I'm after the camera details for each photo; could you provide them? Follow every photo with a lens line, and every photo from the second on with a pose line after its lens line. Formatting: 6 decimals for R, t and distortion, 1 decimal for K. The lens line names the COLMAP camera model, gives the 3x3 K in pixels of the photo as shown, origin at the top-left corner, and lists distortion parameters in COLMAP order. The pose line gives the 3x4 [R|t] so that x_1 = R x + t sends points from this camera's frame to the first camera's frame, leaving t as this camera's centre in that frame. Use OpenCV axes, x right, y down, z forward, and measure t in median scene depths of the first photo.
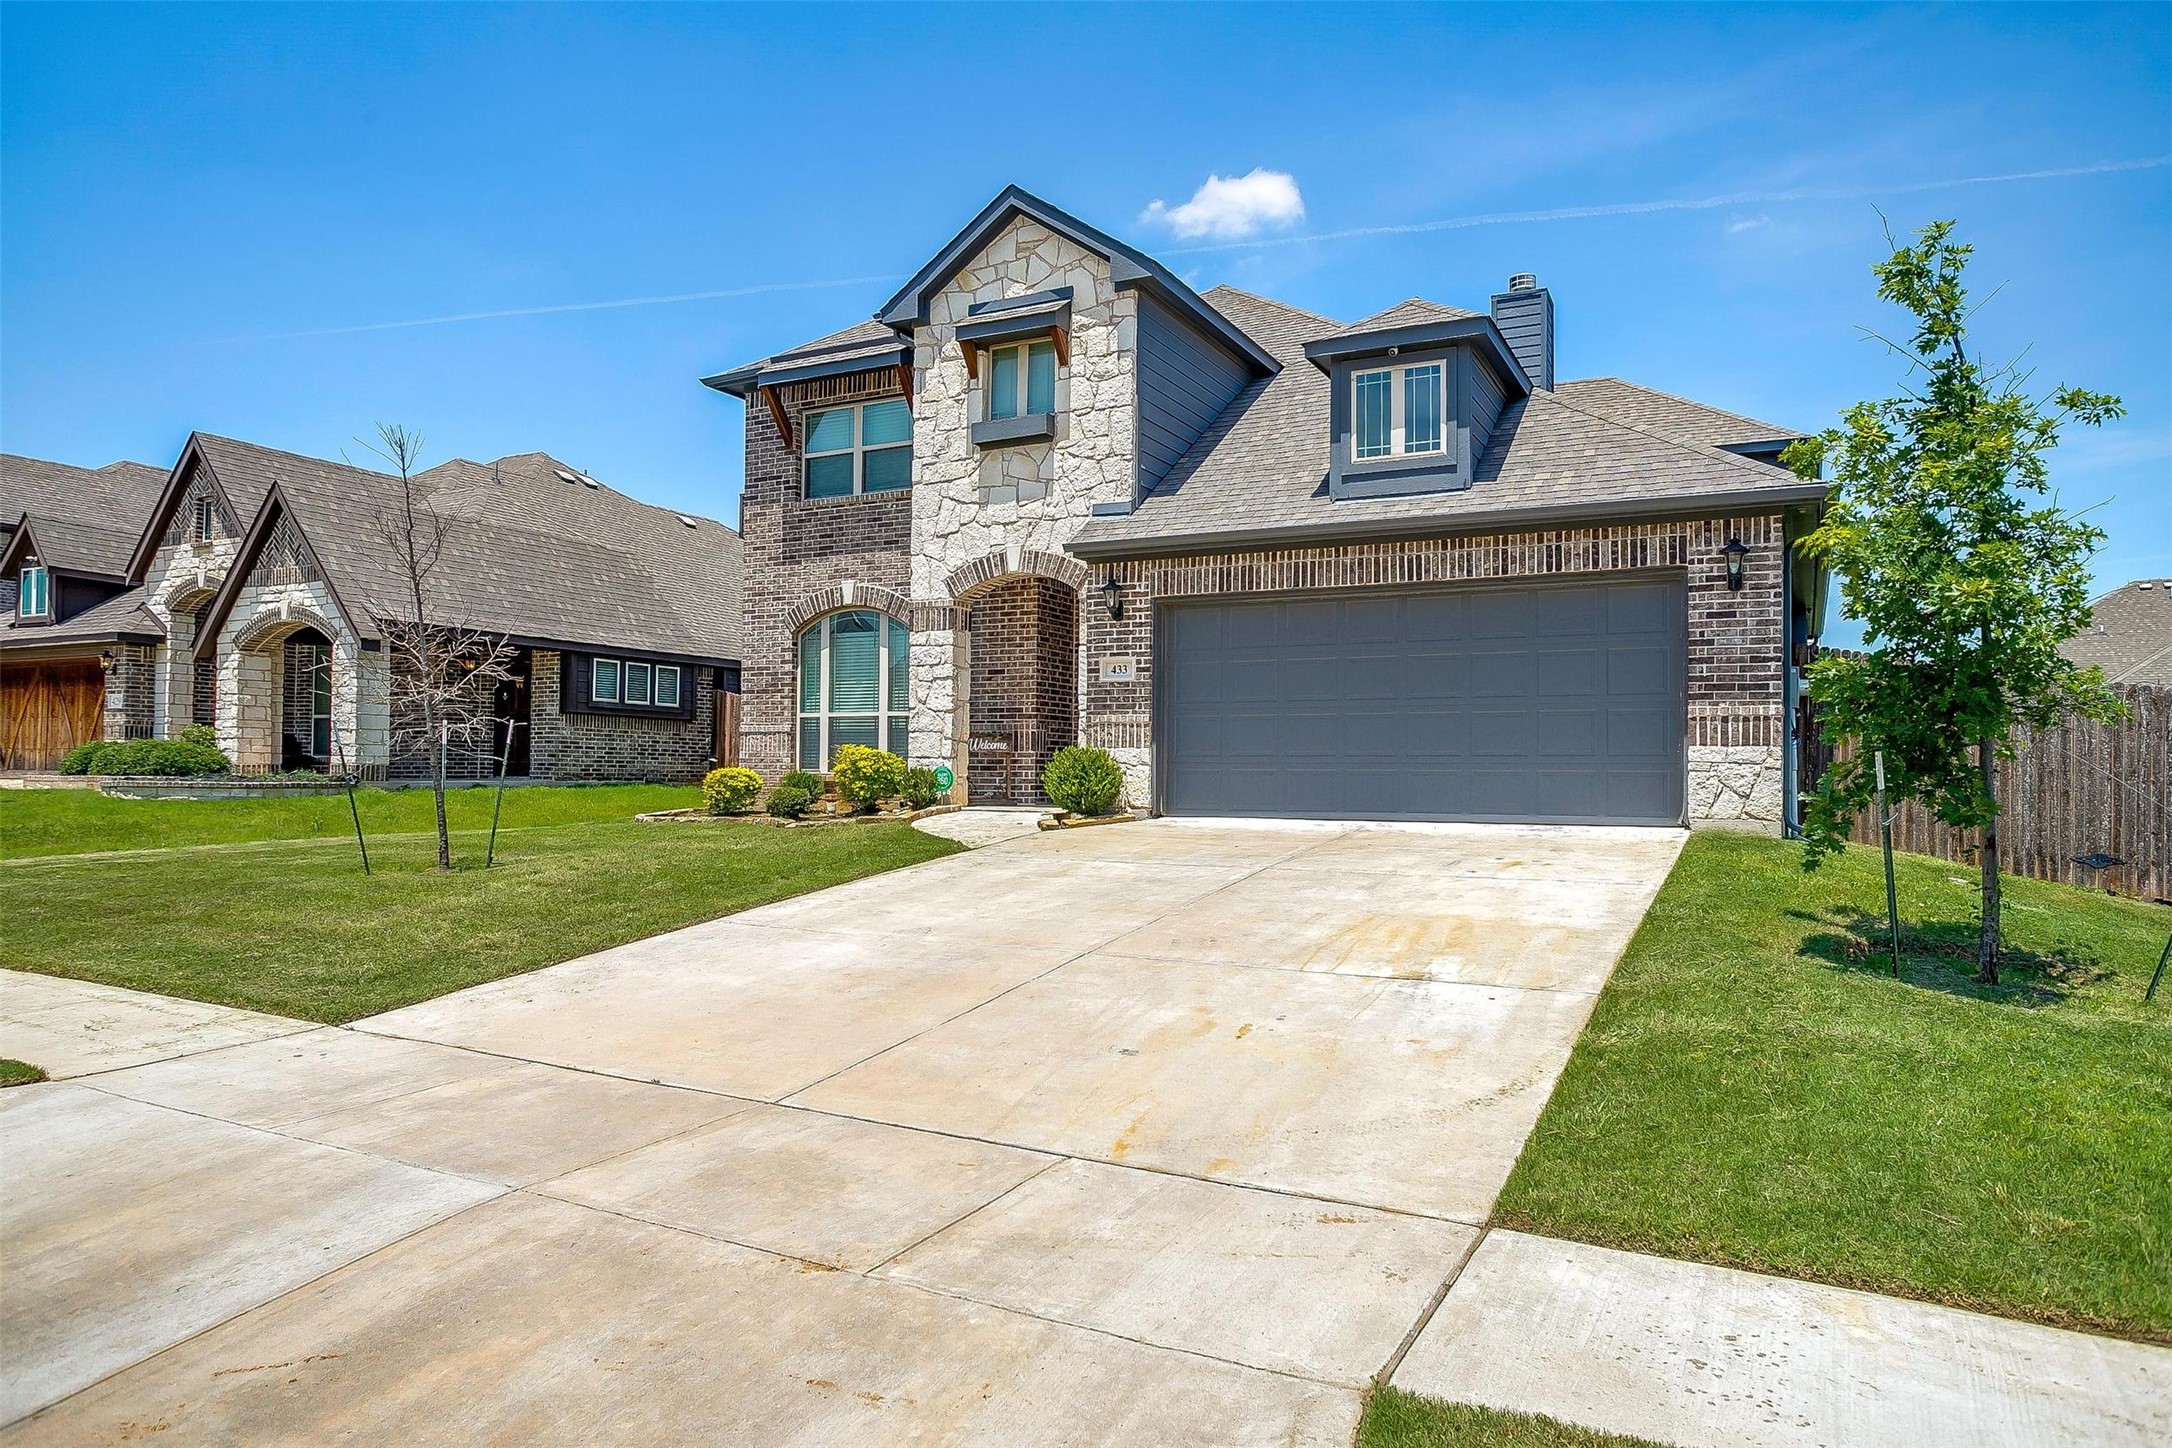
lens RADIAL K [[1350.6, 0, 1088.3], [0, 1350.6, 751.4], [0, 0, 1]] dist [-0.033019, 0.000518]
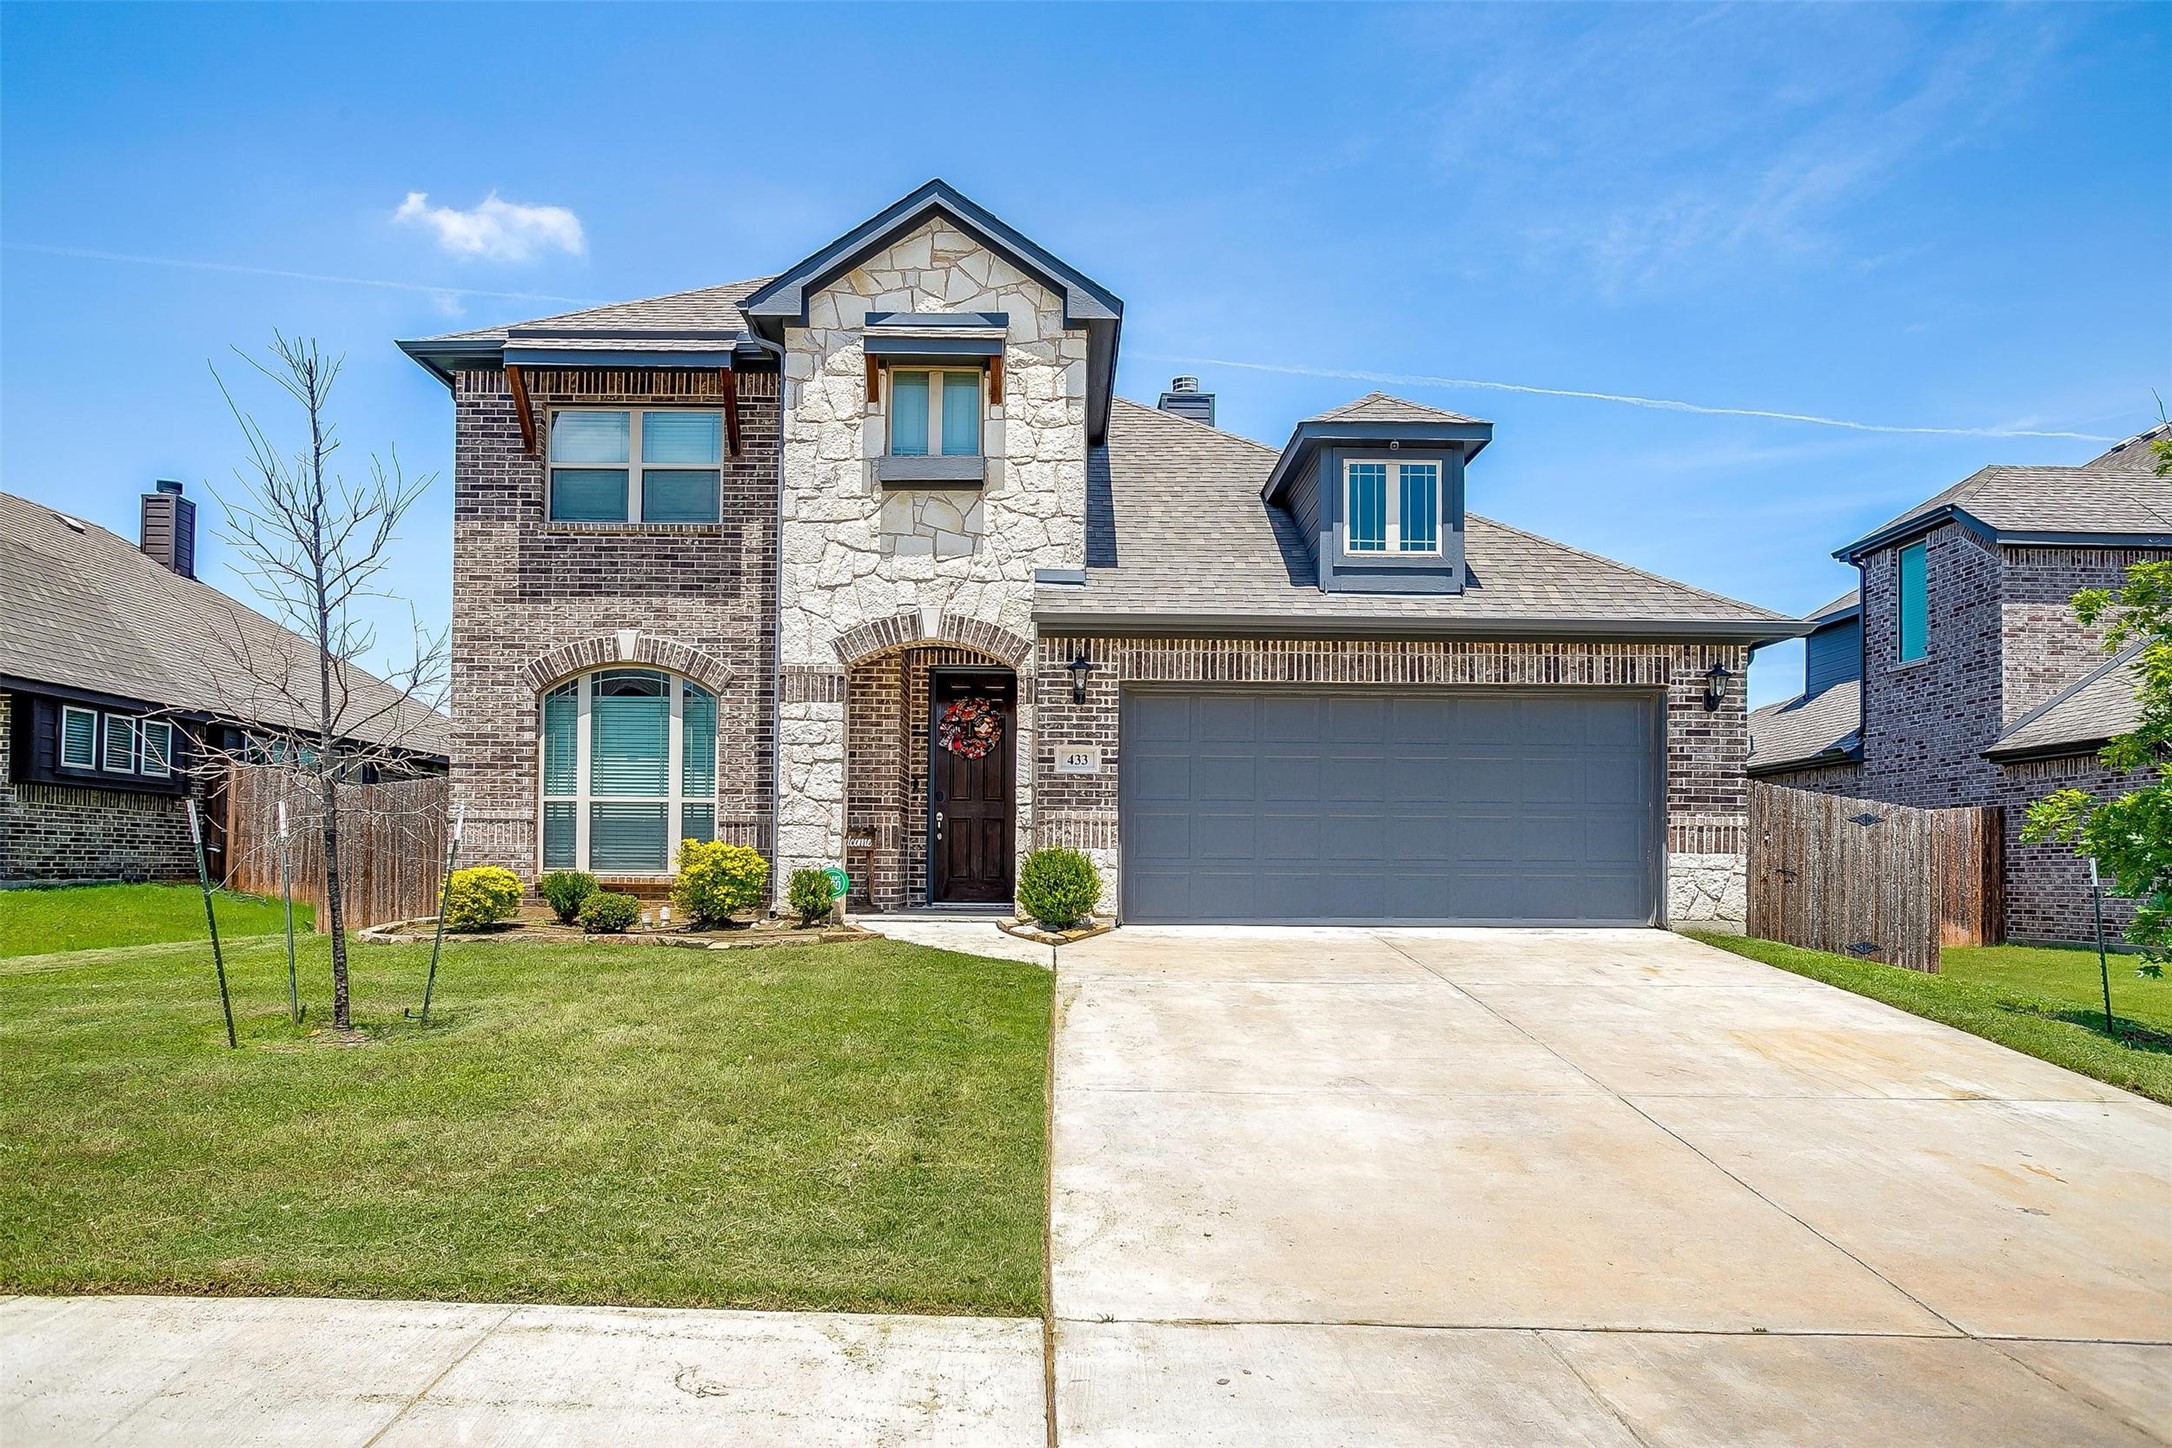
lens RADIAL K [[1382.2, 0, 1048.5], [0, 1382.2, 849.2], [0, 0, 1]] dist [-0.031066, 0.028170]
pose [[0.885521, 0.005313, 0.464569, -0.403956], [-0.010260, 0.999914, 0.008120, -0.008902], [-0.464486, -0.011957, 0.885500, 0.202998]]
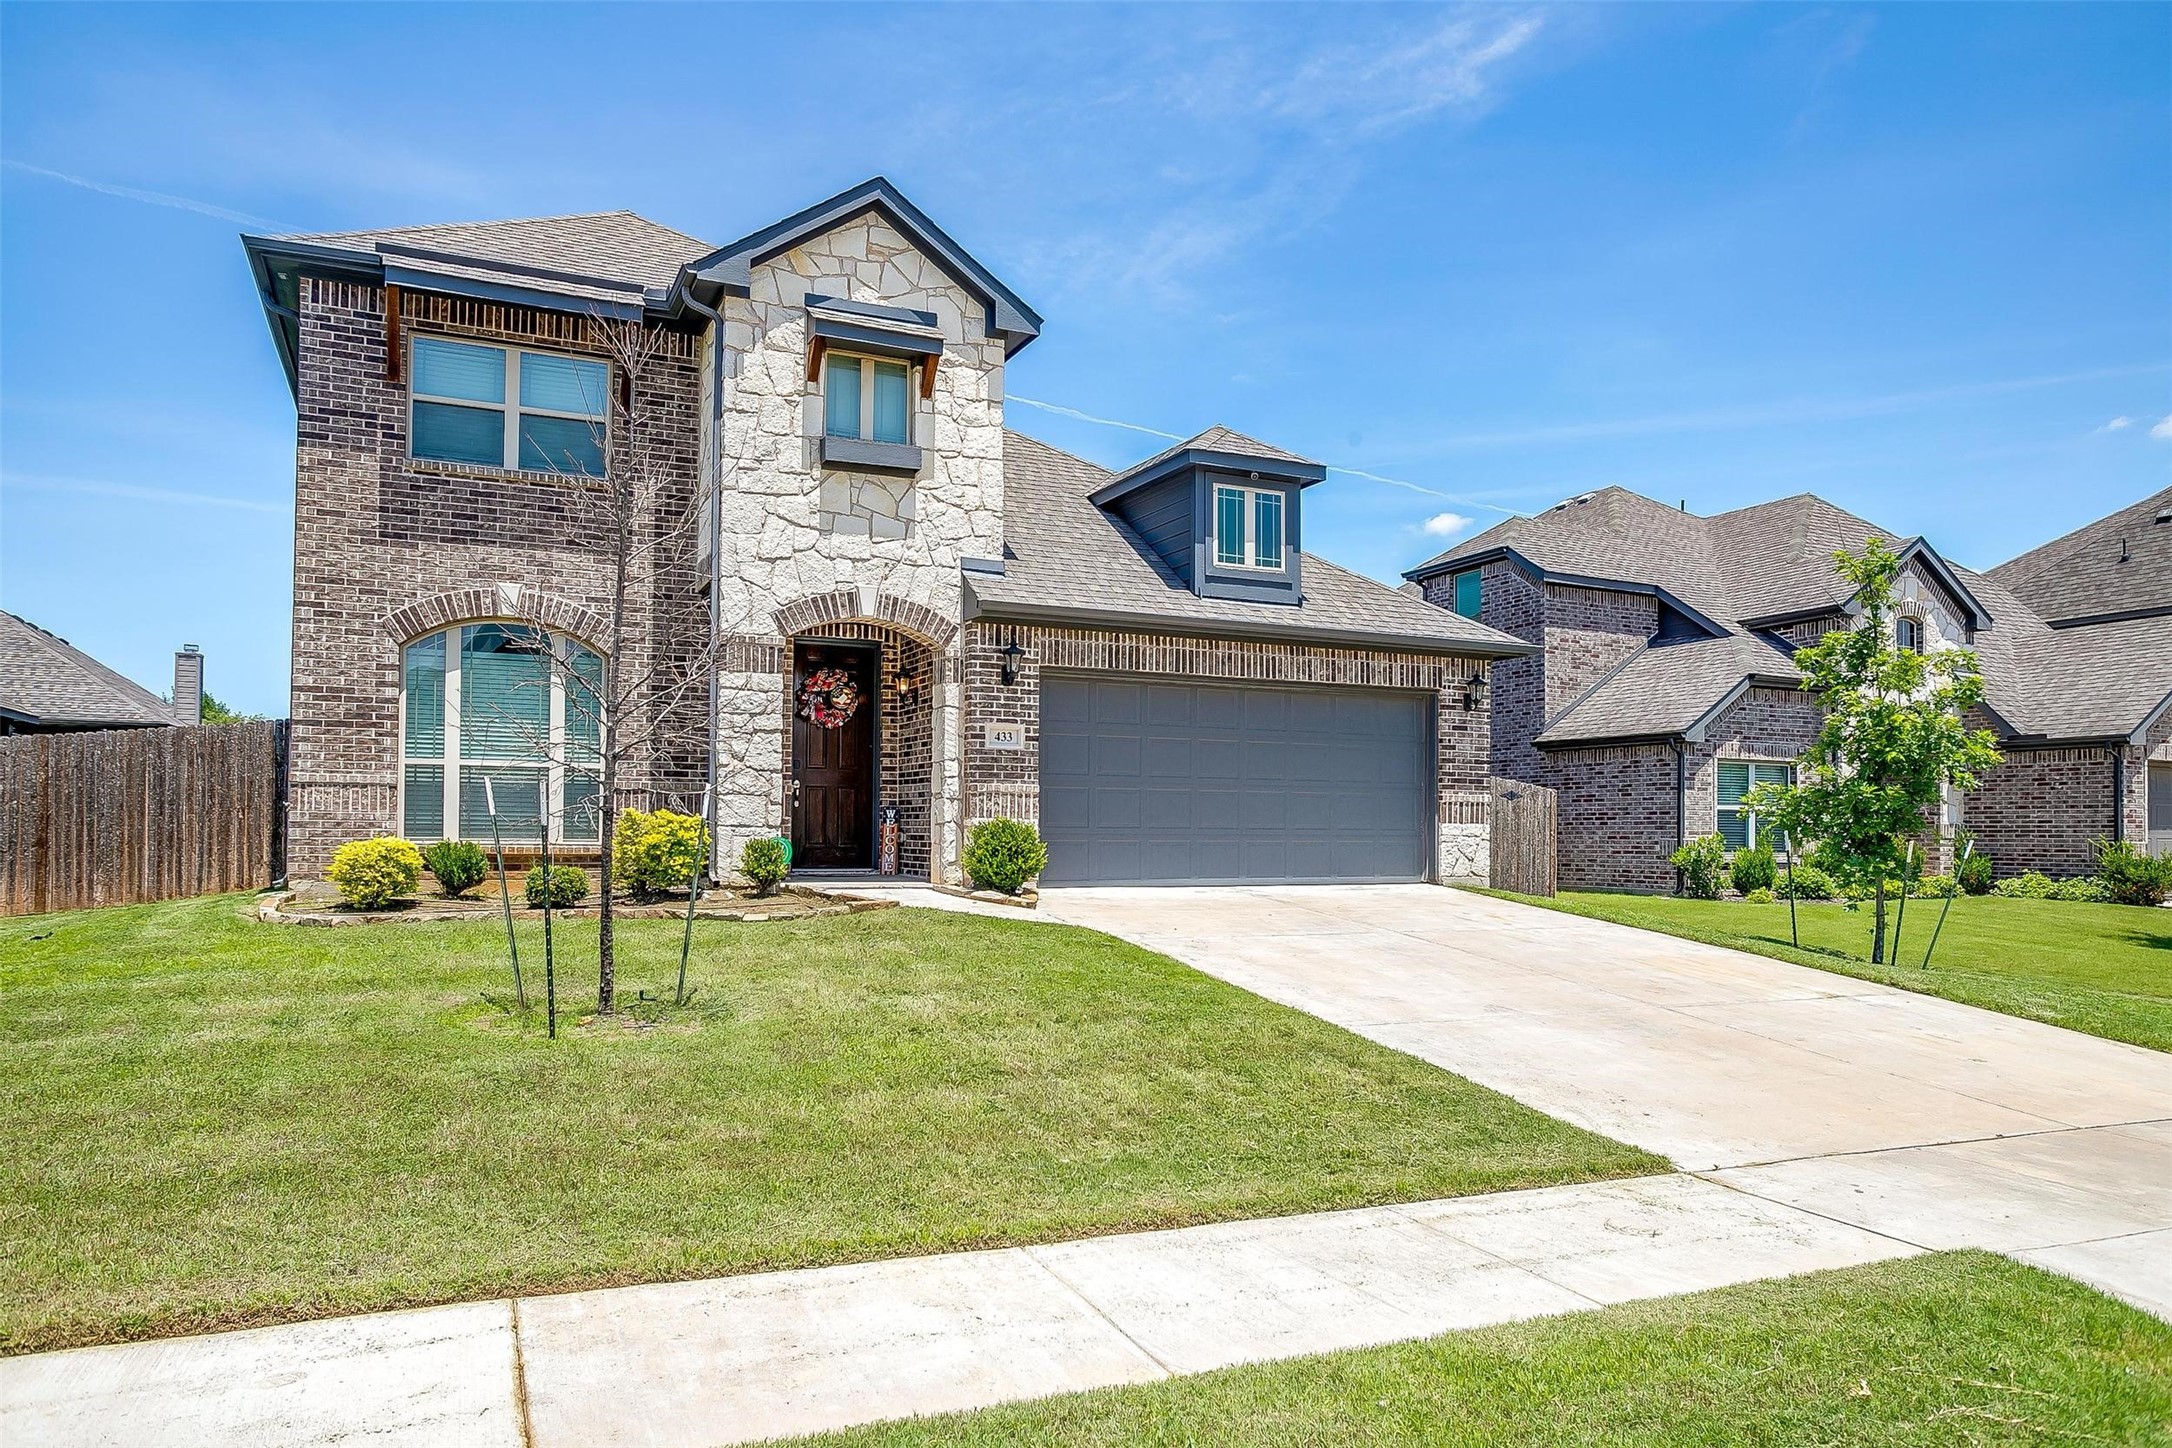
lens RADIAL K [[1395.6, 0, 1034.4], [0, 1395.6, 793.8], [0, 0, 1]] dist [-0.014912, 0.003509]
pose [[0.623195, 0.016110, 0.781900, -0.719446], [-0.018397, 0.999813, -0.005937, -0.014196], [-0.781850, -0.010685, 0.623375, 0.356923]]
